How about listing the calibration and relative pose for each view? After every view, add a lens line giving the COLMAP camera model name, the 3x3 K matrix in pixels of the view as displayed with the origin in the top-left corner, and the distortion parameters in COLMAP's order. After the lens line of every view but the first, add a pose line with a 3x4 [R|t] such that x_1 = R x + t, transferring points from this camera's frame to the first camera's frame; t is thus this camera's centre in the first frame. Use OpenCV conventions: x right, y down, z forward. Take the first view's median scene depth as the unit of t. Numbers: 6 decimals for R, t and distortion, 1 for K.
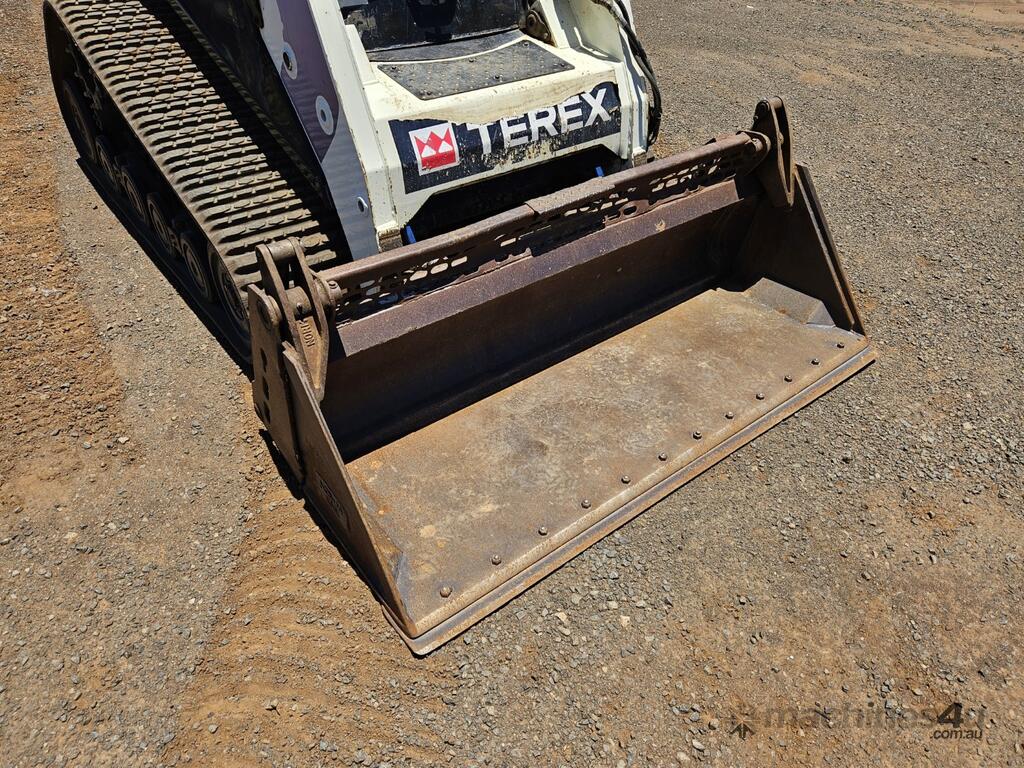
lens RADIAL K [[674.1, 0, 512.0], [0, 674.1, 384.0], [0, 0, 1]] dist [0.080222, -0.065289]
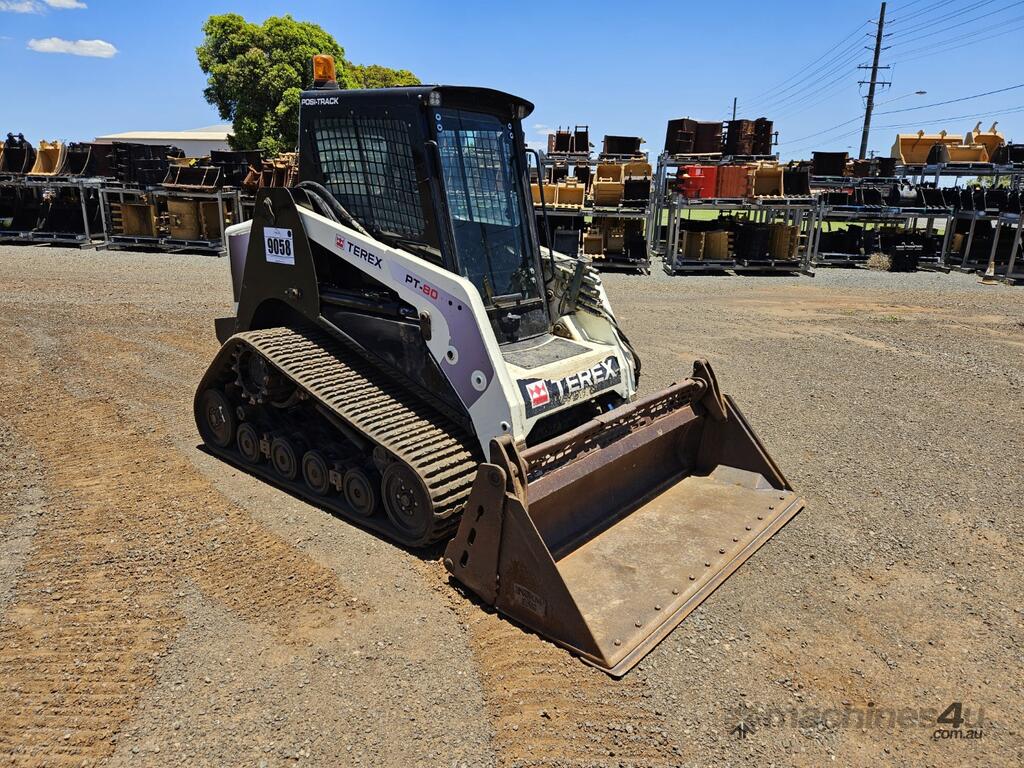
lens RADIAL K [[712.3, 0, 498.4], [0, 712.3, 389.6], [0, 0, 1]] dist [0.100648, -0.104459]
pose [[0.978909, -0.077515, 0.189022, -0.494713], [0.147590, 0.908068, -0.391956, 0.300733], [-0.141263, 0.411587, 0.900356, -0.547501]]
